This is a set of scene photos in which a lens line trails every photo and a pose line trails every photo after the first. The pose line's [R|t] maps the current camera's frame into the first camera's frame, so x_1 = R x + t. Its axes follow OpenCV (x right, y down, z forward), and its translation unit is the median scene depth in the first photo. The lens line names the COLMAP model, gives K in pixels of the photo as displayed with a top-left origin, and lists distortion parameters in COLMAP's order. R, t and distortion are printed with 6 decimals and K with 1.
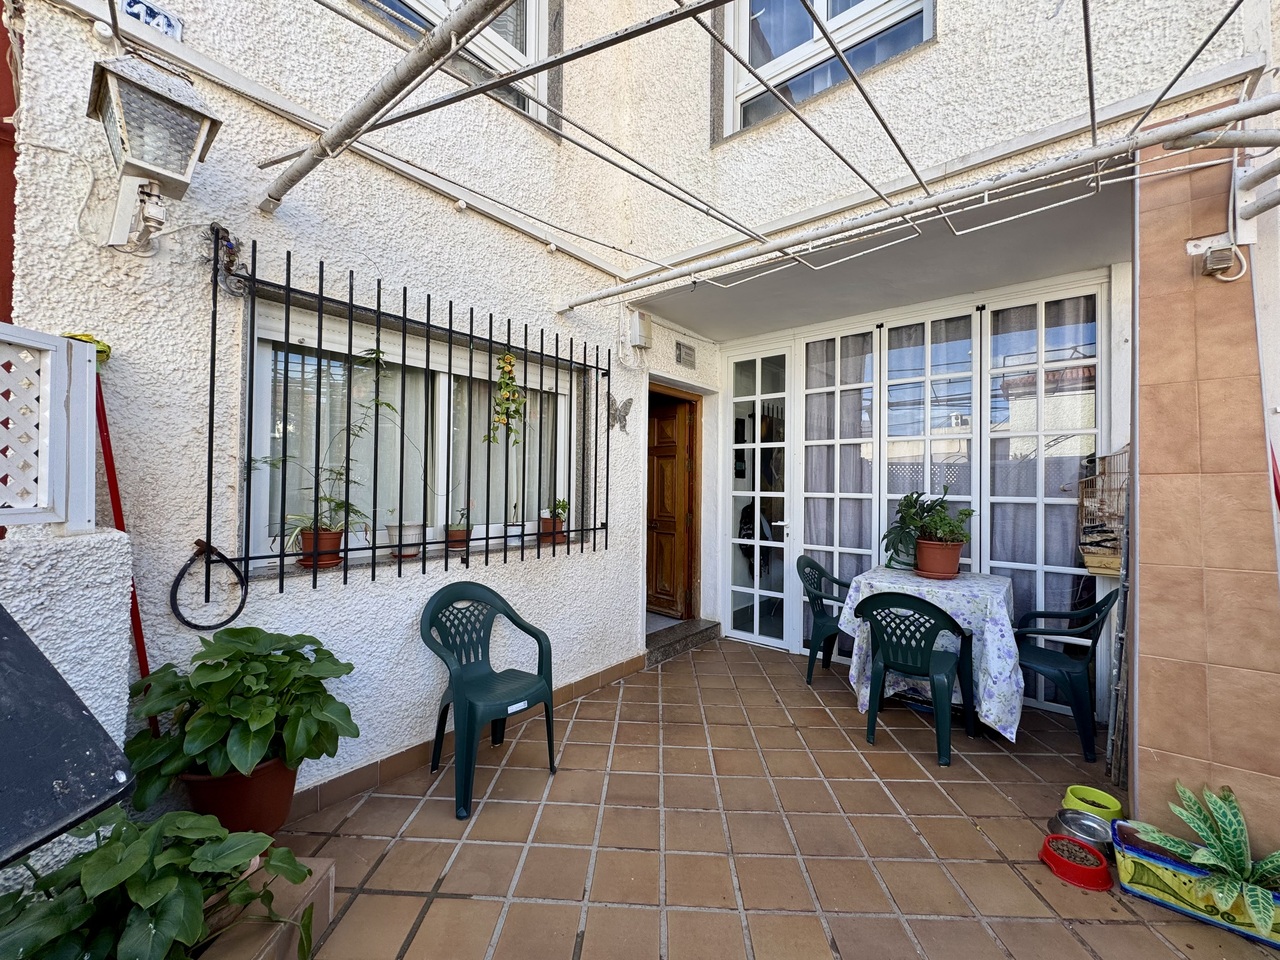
lens RADIAL K [[511.7, 0, 639.2], [0, 511.7, 478.9], [0, 0, 1]] dist [-0.001111, 0.000048]
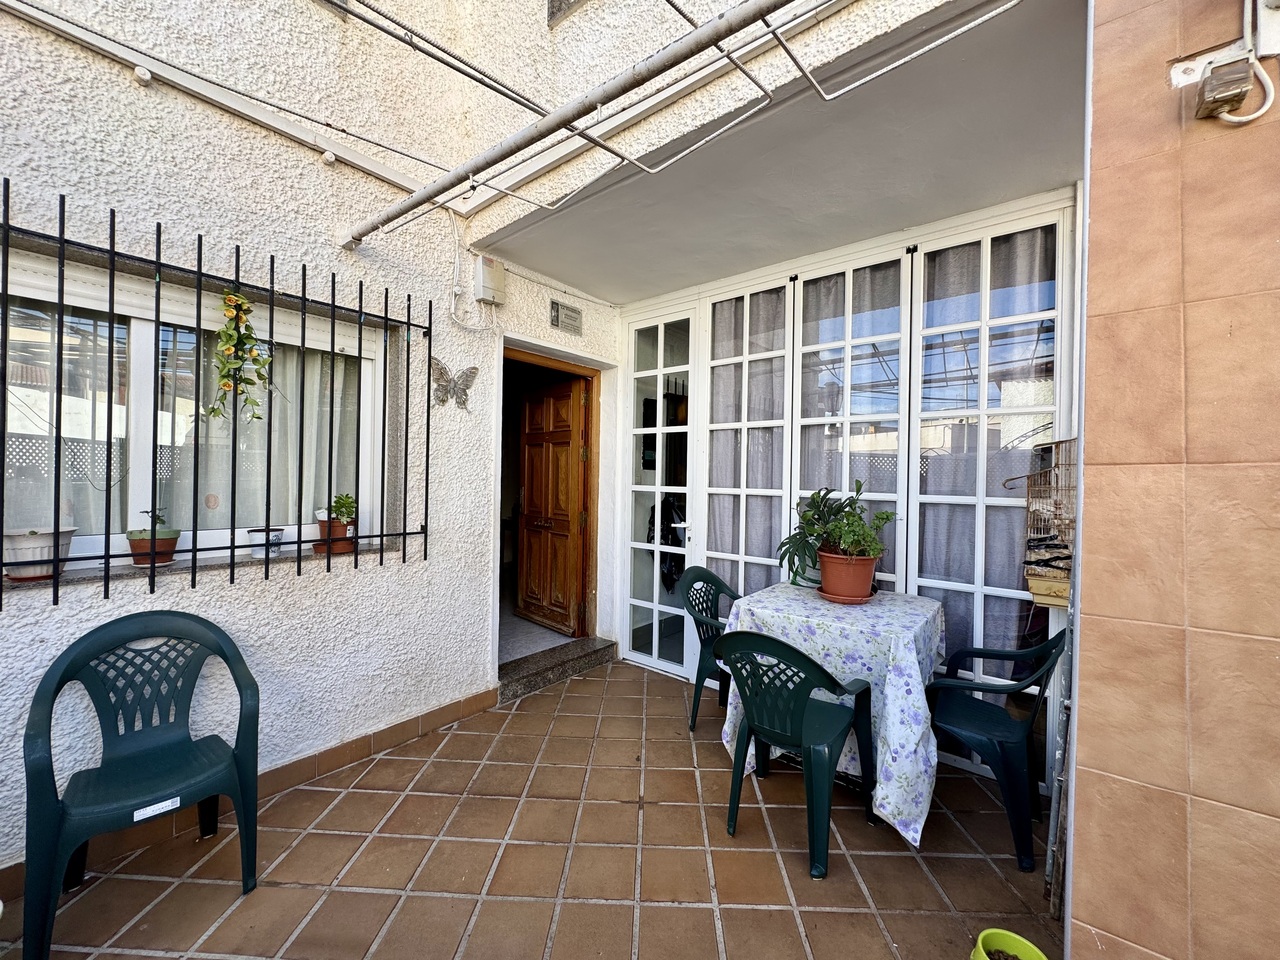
lens RADIAL K [[511.7, 0, 638.2], [0, 511.7, 478.0], [0, 0, 1]] dist [-0.001111, 0.000048]
pose [[0.999976, 0.006693, 0.001959, 0.359928], [-0.006721, 0.999872, 0.014521, 0.000837], [-0.001862, -0.014534, 0.999893, 0.318233]]
